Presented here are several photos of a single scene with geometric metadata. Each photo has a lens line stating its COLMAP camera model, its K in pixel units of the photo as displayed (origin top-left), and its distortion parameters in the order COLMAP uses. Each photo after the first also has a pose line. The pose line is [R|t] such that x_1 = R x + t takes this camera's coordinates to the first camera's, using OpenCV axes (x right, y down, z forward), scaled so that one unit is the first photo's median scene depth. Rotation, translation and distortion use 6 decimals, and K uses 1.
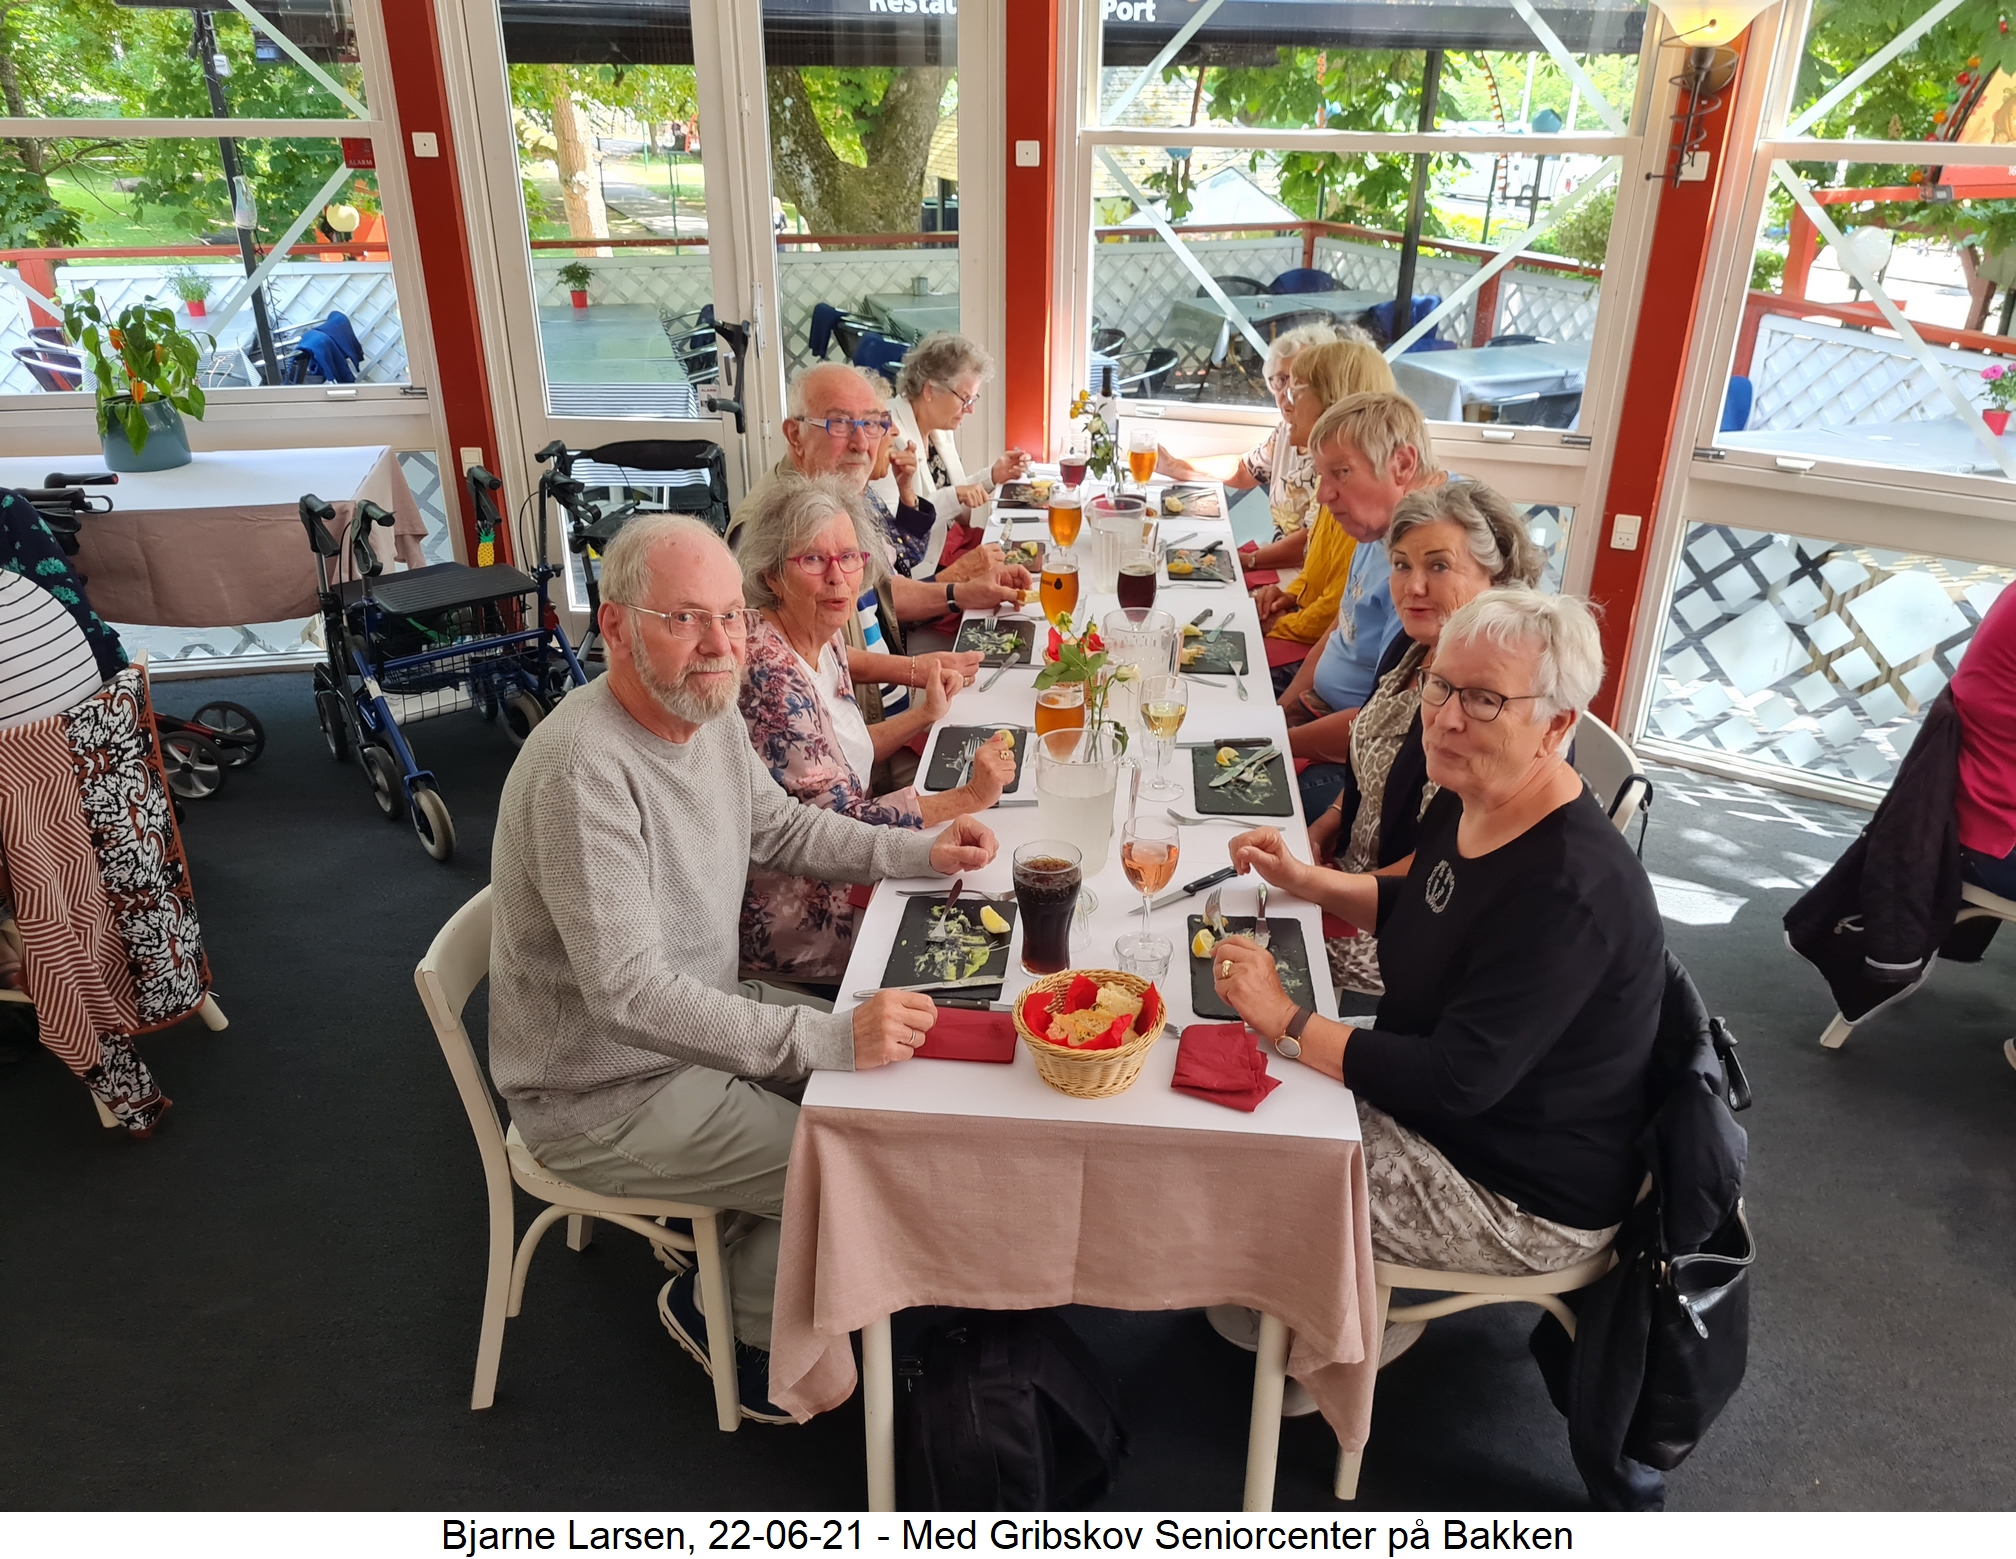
lens RADIAL K [[1497.4, 0, 976.7], [0, 1497.4, 784.0], [0, 0, 1]] dist [0.015876, -0.006342]
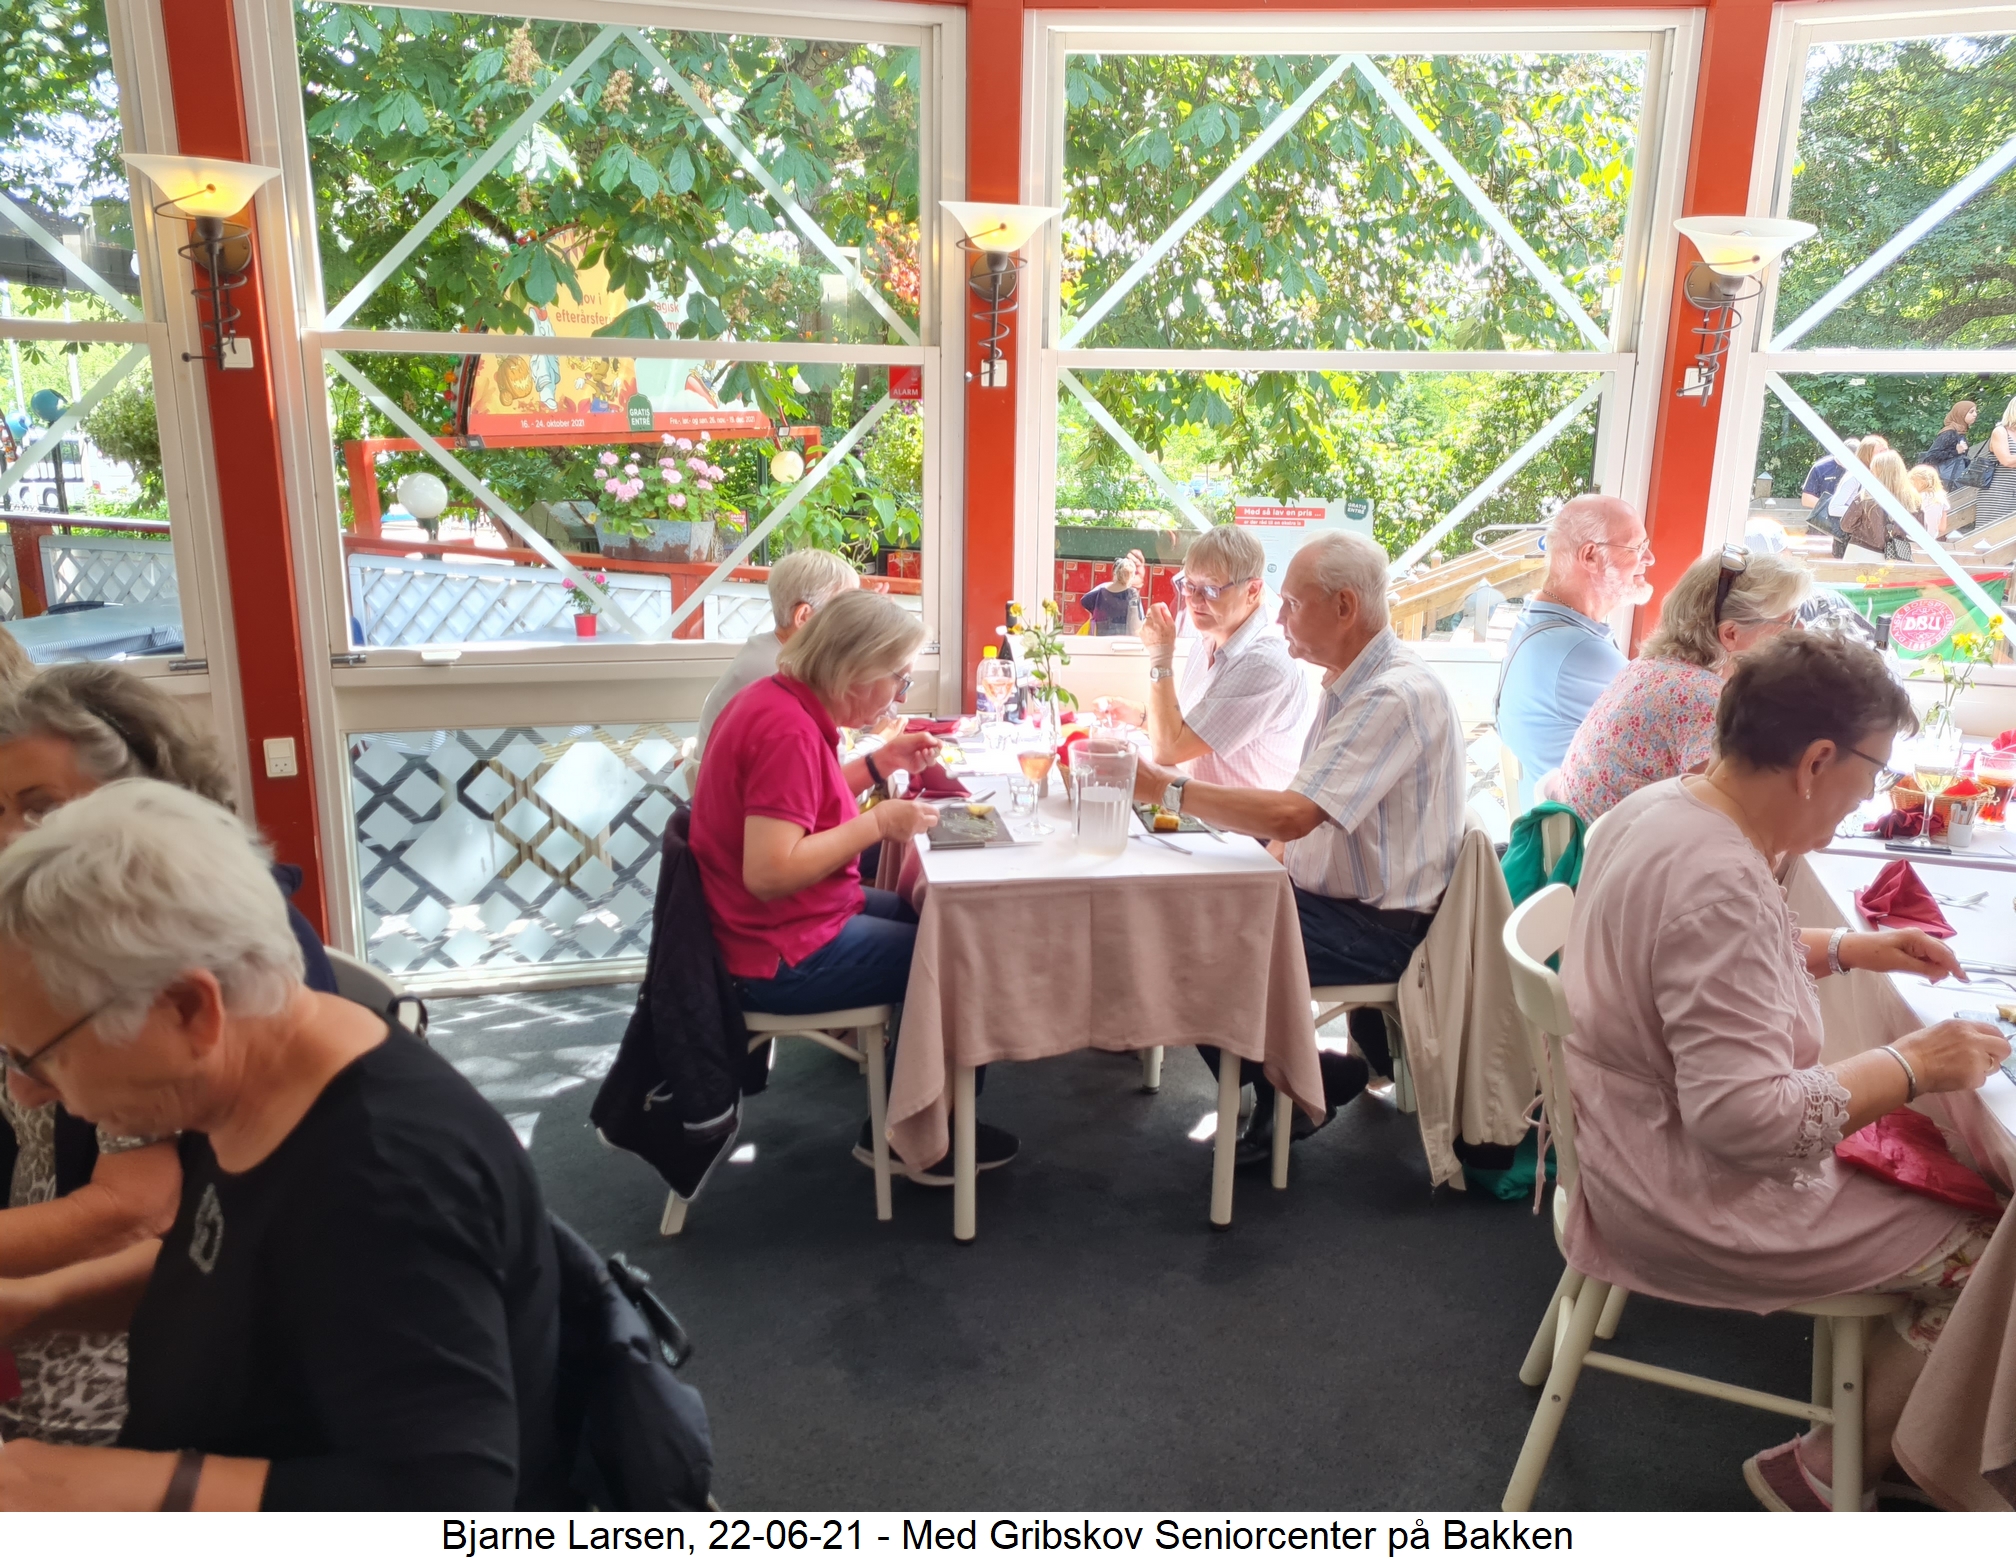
lens RADIAL K [[1470.7, 0, 1008.0], [0, 1470.7, 779.5], [0, 0, 1]] dist [0.044258, -0.028353]
pose [[0.628985, -0.171415, 0.758284, 0.048010], [0.309887, 0.949831, -0.042331, 0.010661], [-0.712985, 0.261608, 0.650549, 0.156313]]
